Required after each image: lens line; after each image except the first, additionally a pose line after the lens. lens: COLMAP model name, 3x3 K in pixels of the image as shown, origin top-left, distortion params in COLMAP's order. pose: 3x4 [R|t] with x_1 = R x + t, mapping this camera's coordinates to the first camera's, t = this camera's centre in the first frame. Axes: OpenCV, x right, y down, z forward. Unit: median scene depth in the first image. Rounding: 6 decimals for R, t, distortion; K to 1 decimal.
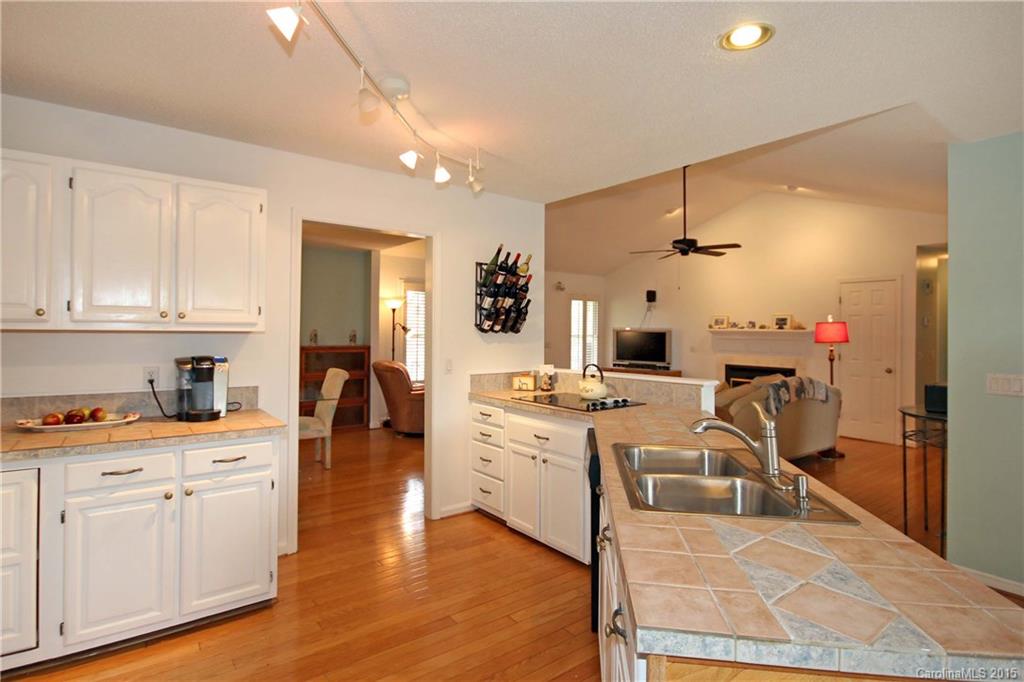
lens RADIAL K [[537.7, 0, 511.4], [0, 537.7, 322.6], [0, 0, 1]] dist [-0.004795, -0.000379]
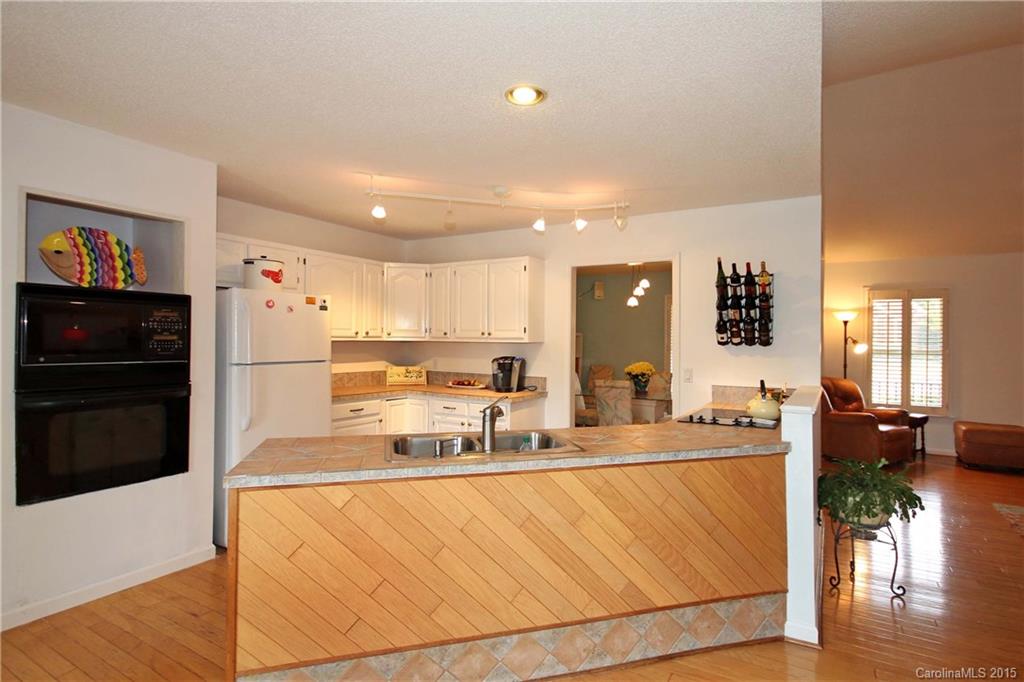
lens RADIAL K [[515.6, 0, 513.6], [0, 515.6, 339.6], [0, 0, 1]] dist [0.017950, -0.000123]
pose [[0.369820, -0.005400, -0.929088, 0.854000], [0.006658, 0.999973, -0.003162, 0.010464], [0.929080, -0.005017, 0.369846, 0.324279]]
